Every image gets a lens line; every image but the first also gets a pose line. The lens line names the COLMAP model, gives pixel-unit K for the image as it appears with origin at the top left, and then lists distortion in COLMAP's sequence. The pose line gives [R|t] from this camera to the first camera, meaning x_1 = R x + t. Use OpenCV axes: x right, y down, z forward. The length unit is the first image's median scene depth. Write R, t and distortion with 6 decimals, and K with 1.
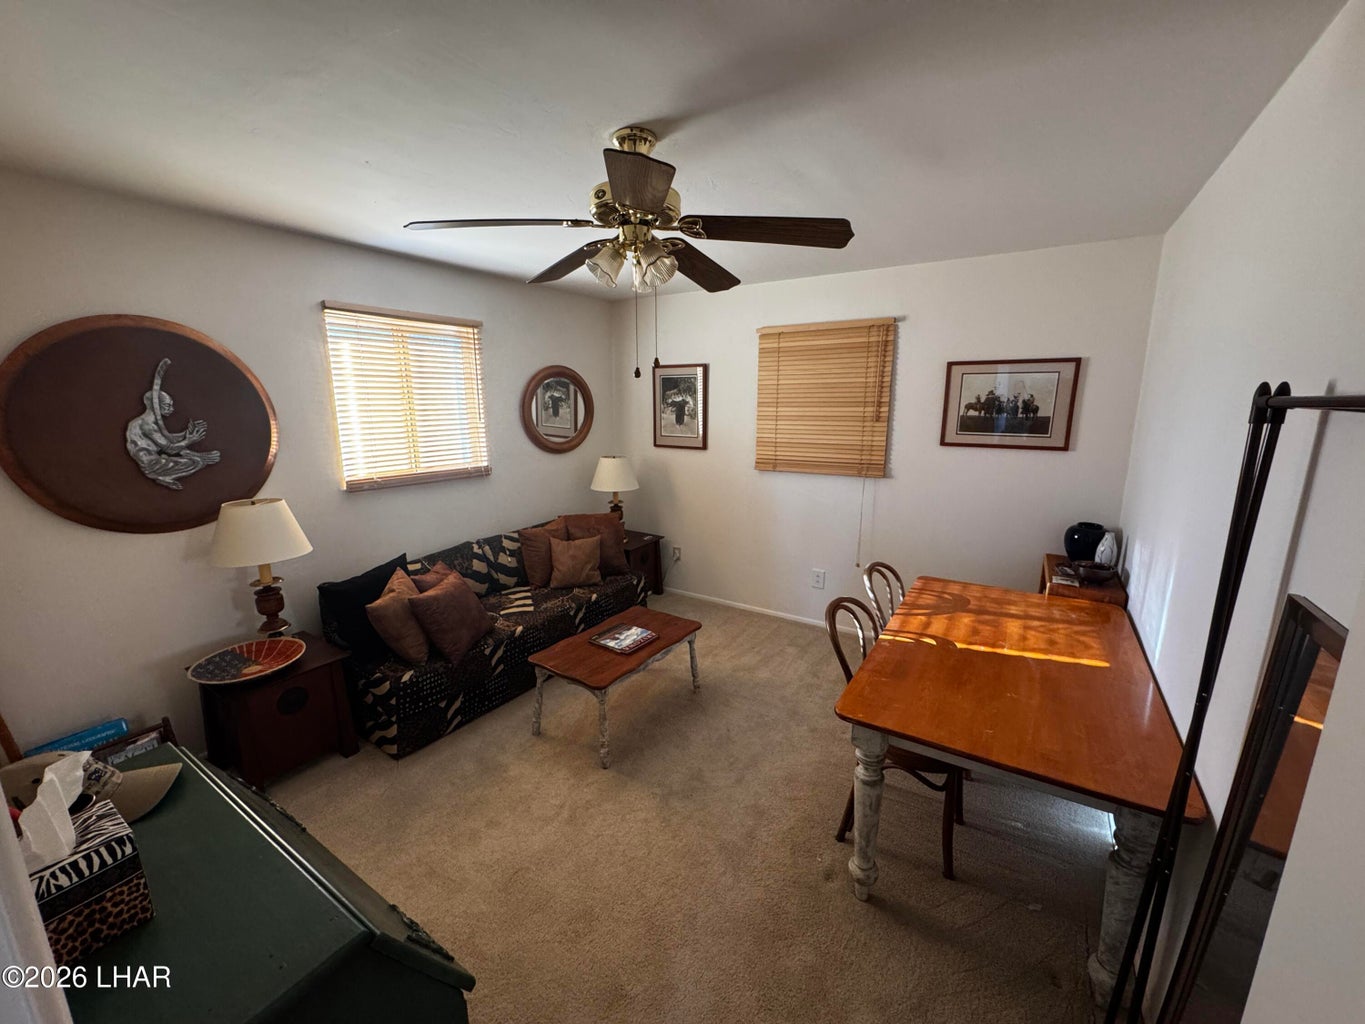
lens RADIAL K [[545.0, 0, 682.5], [0, 545.0, 512.0], [0, 0, 1]] dist [-0.001452, -0.000421]
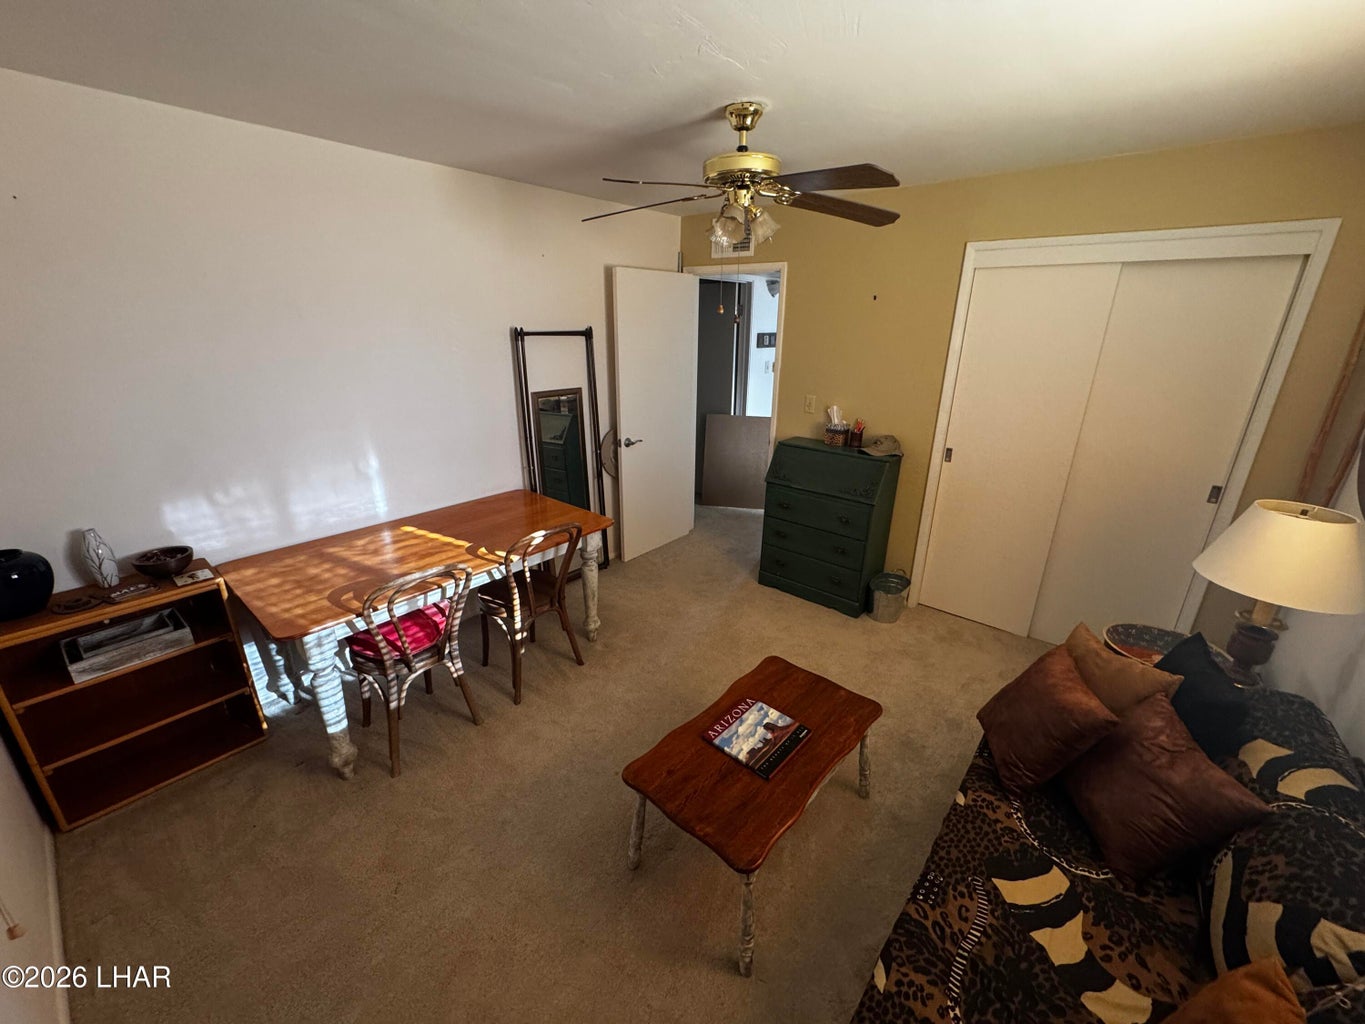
lens RADIAL K [[545.0, 0, 682.5], [0, 545.0, 512.0], [0, 0, 1]] dist [-0.001452, -0.000421]
pose [[-0.990545, -0.047519, 0.128695, -0.098343], [0.026565, 0.853899, 0.519761, -0.357148], [-0.134590, 0.518265, -0.844563, 1.554128]]
